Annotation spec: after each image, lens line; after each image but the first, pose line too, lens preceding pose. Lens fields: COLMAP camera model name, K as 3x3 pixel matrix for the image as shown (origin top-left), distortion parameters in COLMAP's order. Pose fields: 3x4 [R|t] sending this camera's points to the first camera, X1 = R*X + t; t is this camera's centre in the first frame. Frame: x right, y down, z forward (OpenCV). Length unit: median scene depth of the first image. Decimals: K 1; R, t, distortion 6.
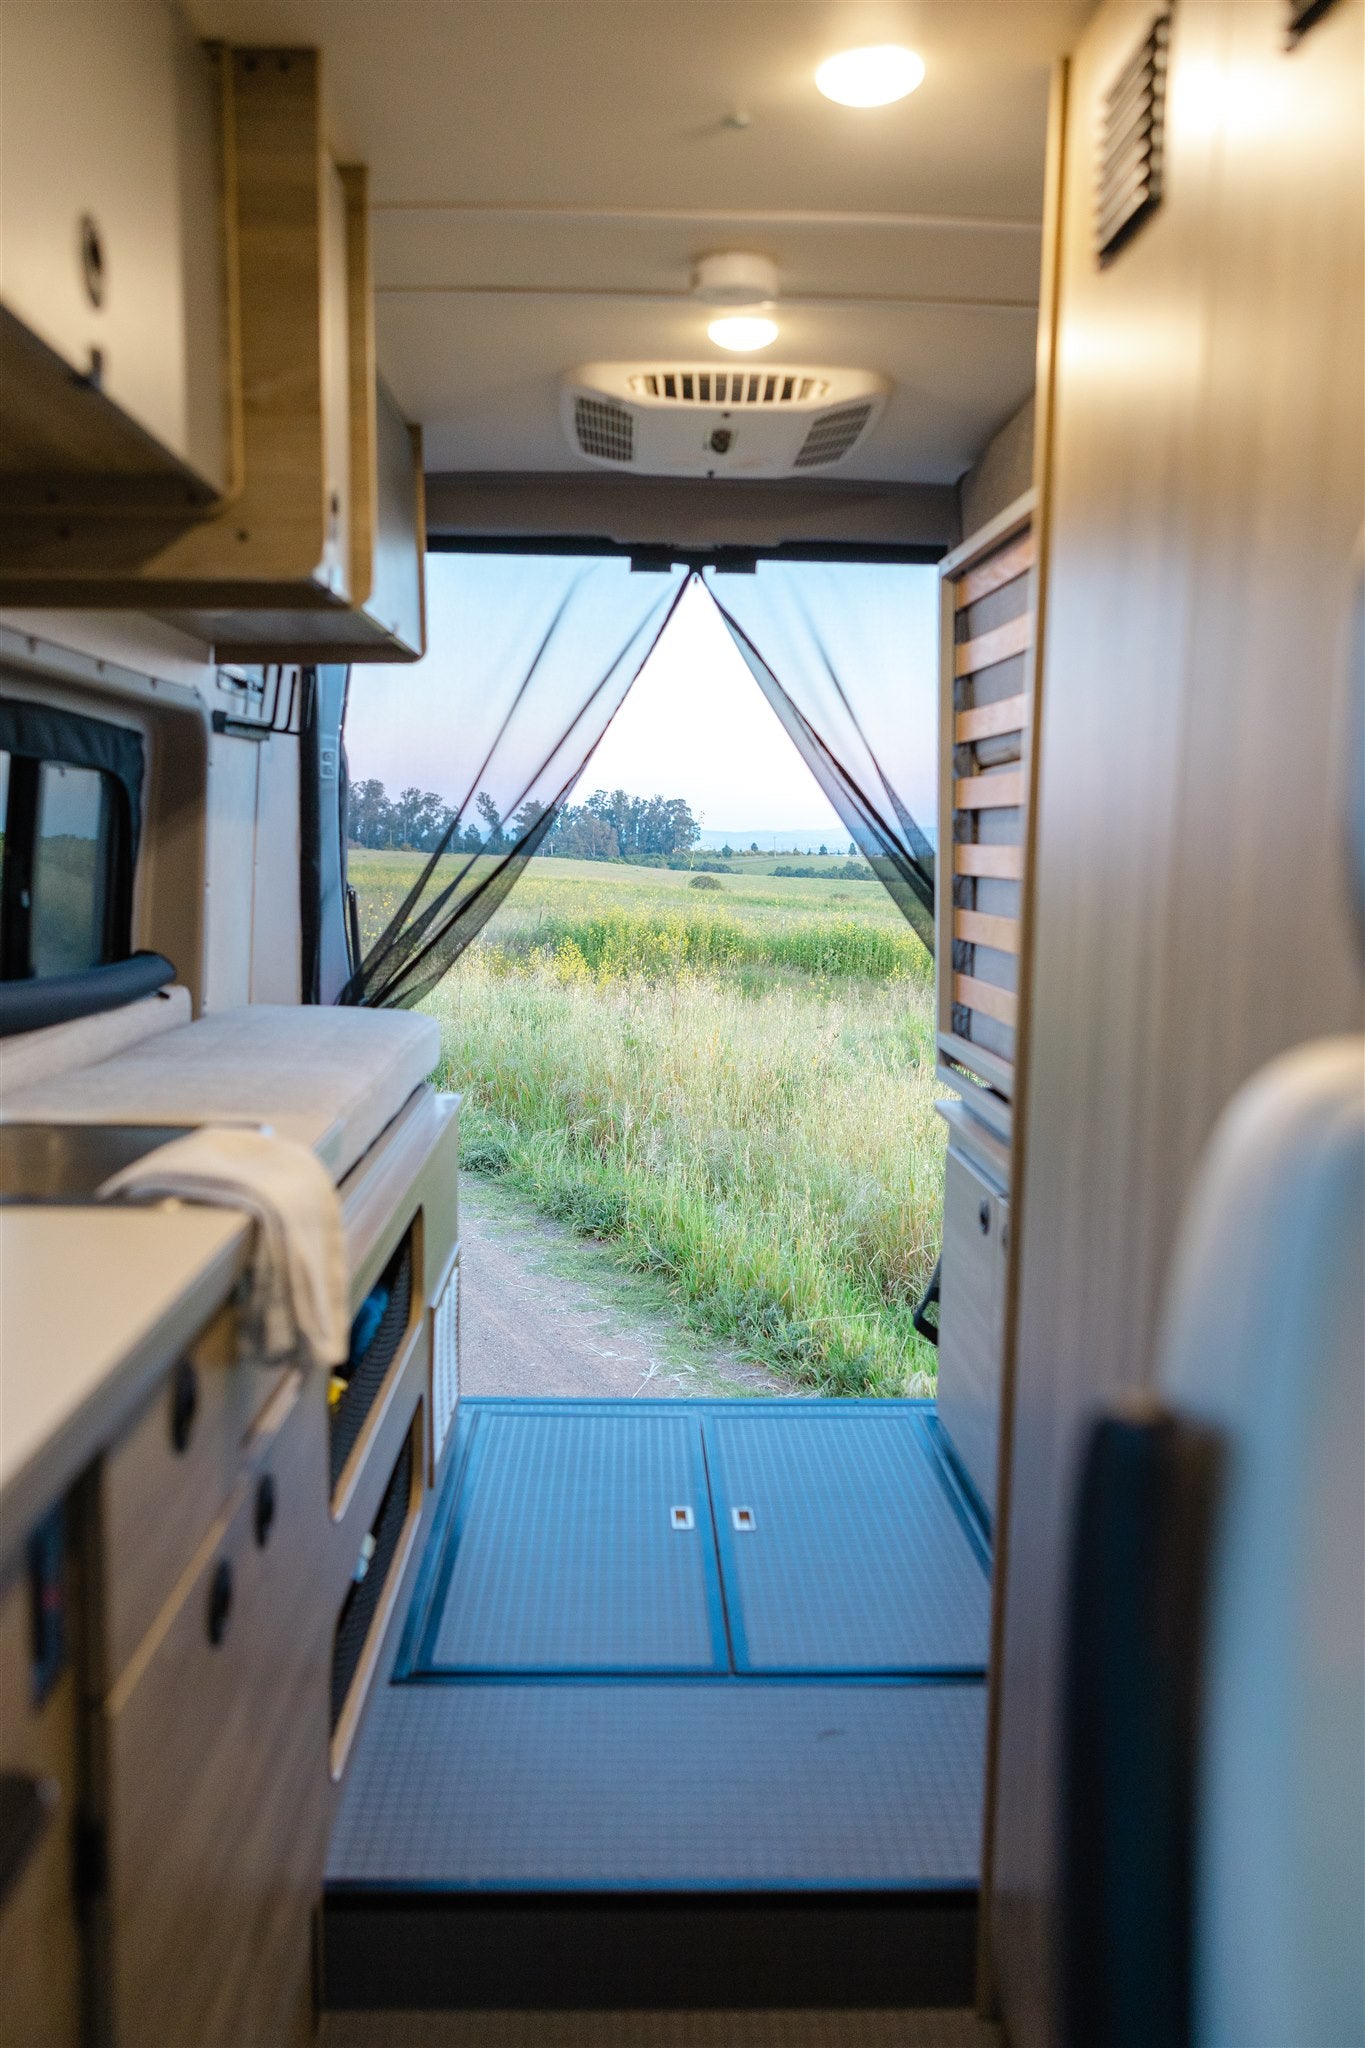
lens RADIAL K [[1649.8, 0, 682.5], [0, 1649.8, 1024.0], [0, 0, 1]] dist [0.004359, 0.010675]
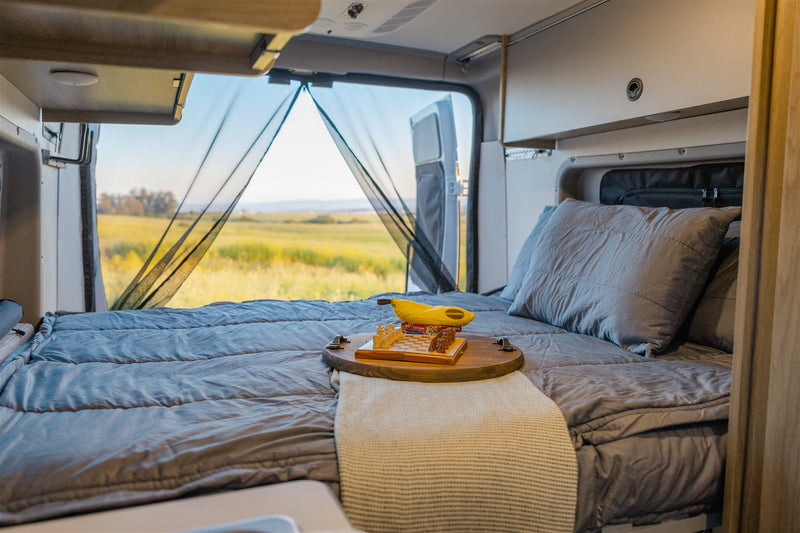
lens RADIAL K [[617.7, 0, 402.8], [0, 617.7, 267.3], [0, 0, 1]] dist [0.003725, -0.002651]
pose [[0.936419, -0.044369, 0.348067, -0.162074], [0.048839, 0.998798, -0.004073, -0.053252], [-0.347468, 0.020813, 0.937461, 0.300805]]
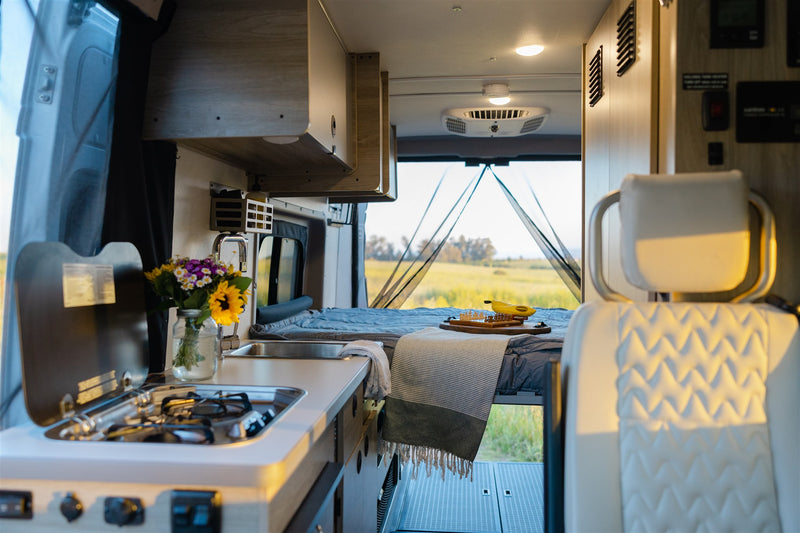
lens RADIAL K [[707.0, 0, 400.0], [0, 707.0, 266.5], [0, 0, 1]] dist [-0.002624, 0.000229]
pose [[0.991980, -0.013025, -0.125720, 0.009654], [0.001046, 0.995488, -0.094883, 0.020275], [0.126389, 0.093991, 0.987518, -0.247955]]
